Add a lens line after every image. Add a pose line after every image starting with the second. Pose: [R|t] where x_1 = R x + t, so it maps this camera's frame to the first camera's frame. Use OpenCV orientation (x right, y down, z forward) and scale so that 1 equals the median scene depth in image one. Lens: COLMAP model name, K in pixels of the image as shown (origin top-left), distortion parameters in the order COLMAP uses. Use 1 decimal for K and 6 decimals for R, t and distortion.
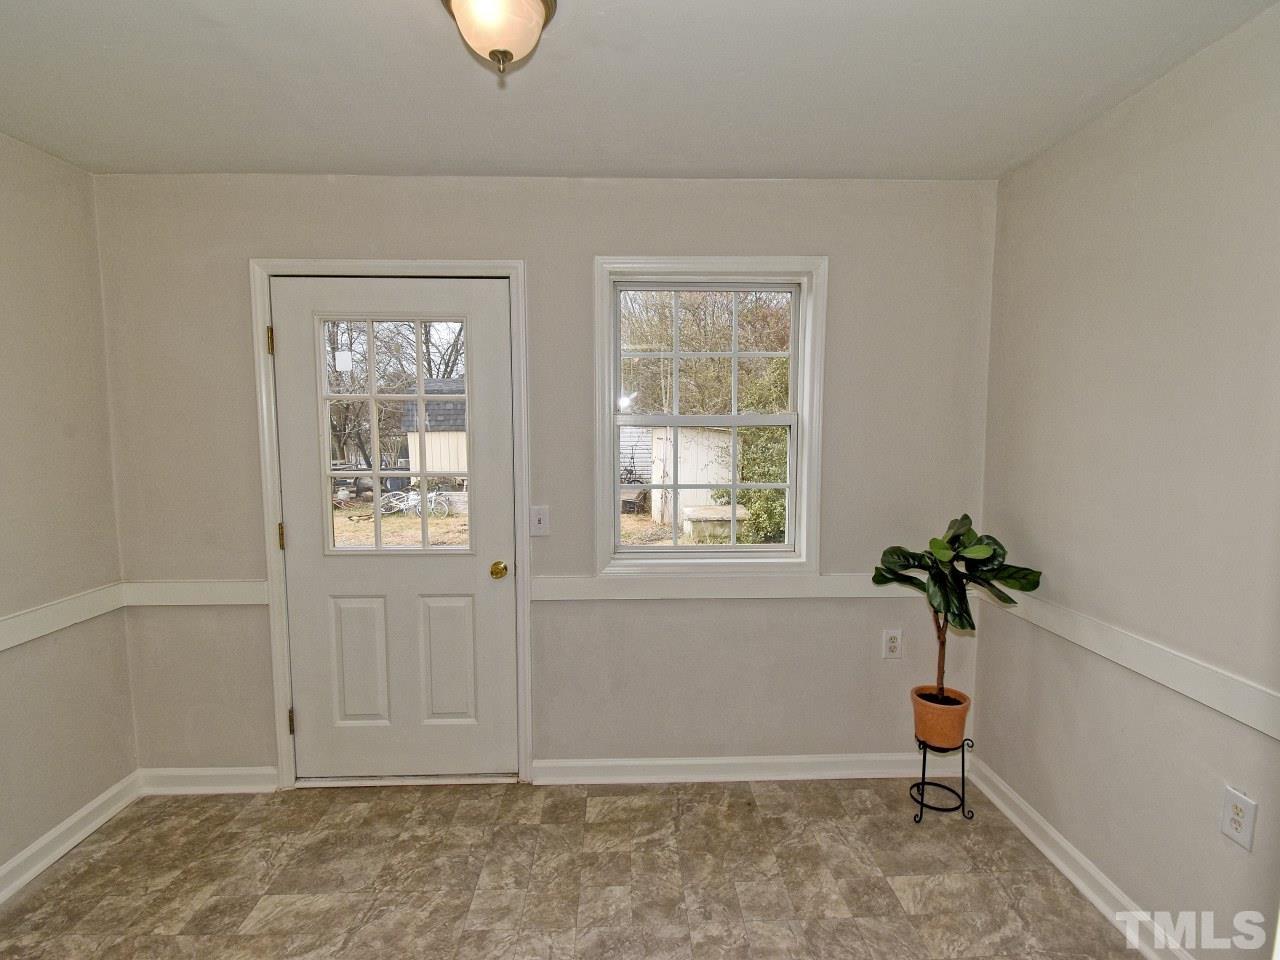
lens RADIAL K [[641.2, 0, 644.5], [0, 641.2, 489.7], [0, 0, 1]] dist [-0.000226, -0.004532]
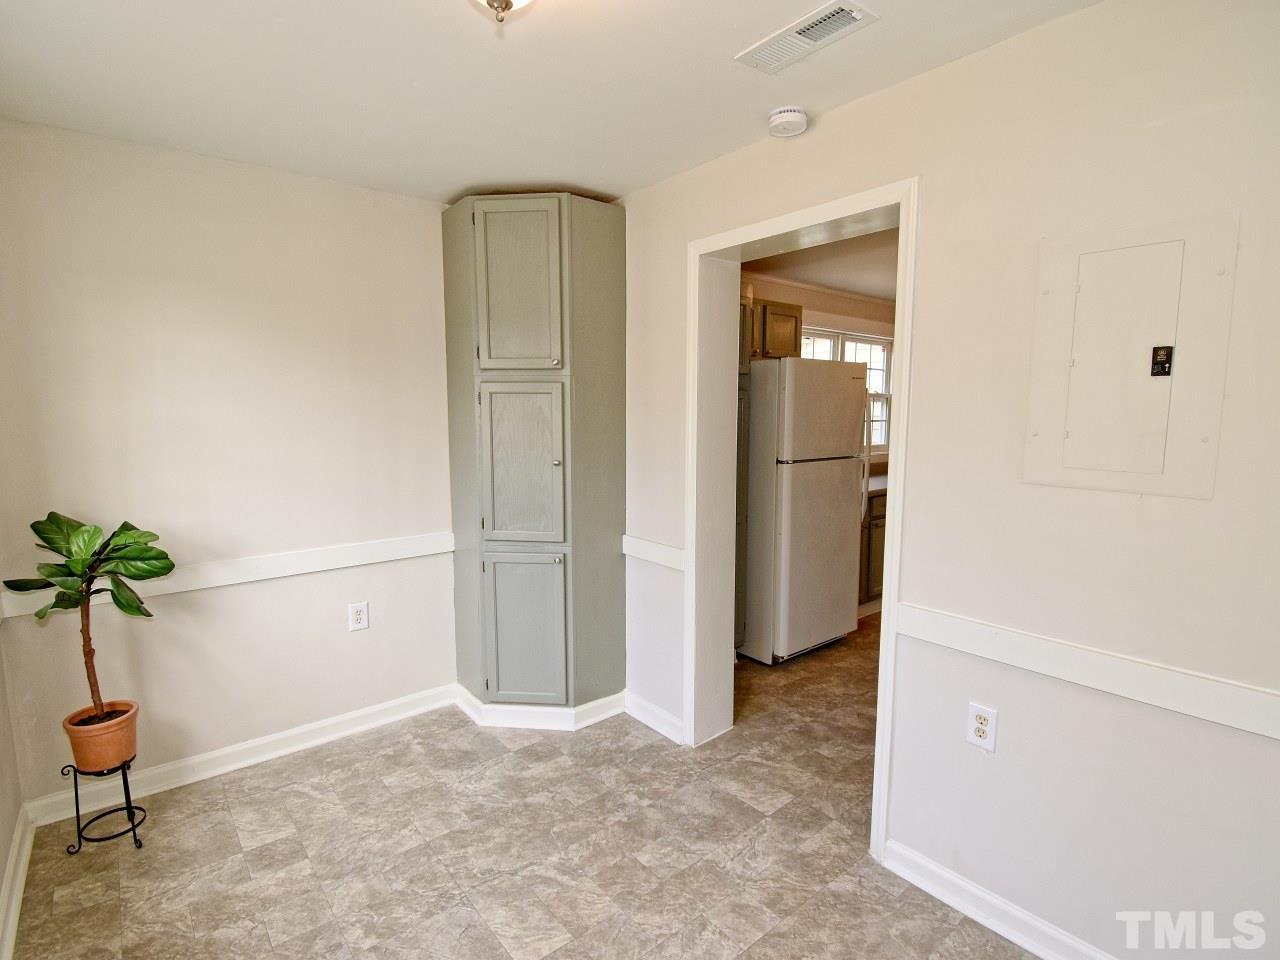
lens RADIAL K [[641.2, 0, 648.4], [0, 641.2, 481.2], [0, 0, 1]] dist [-0.000226, -0.004532]
pose [[-0.612660, -0.107269, 0.783034, -0.779795], [0.053029, 0.982935, 0.176145, -0.152451], [-0.788566, 0.149441, -0.596516, 1.499246]]
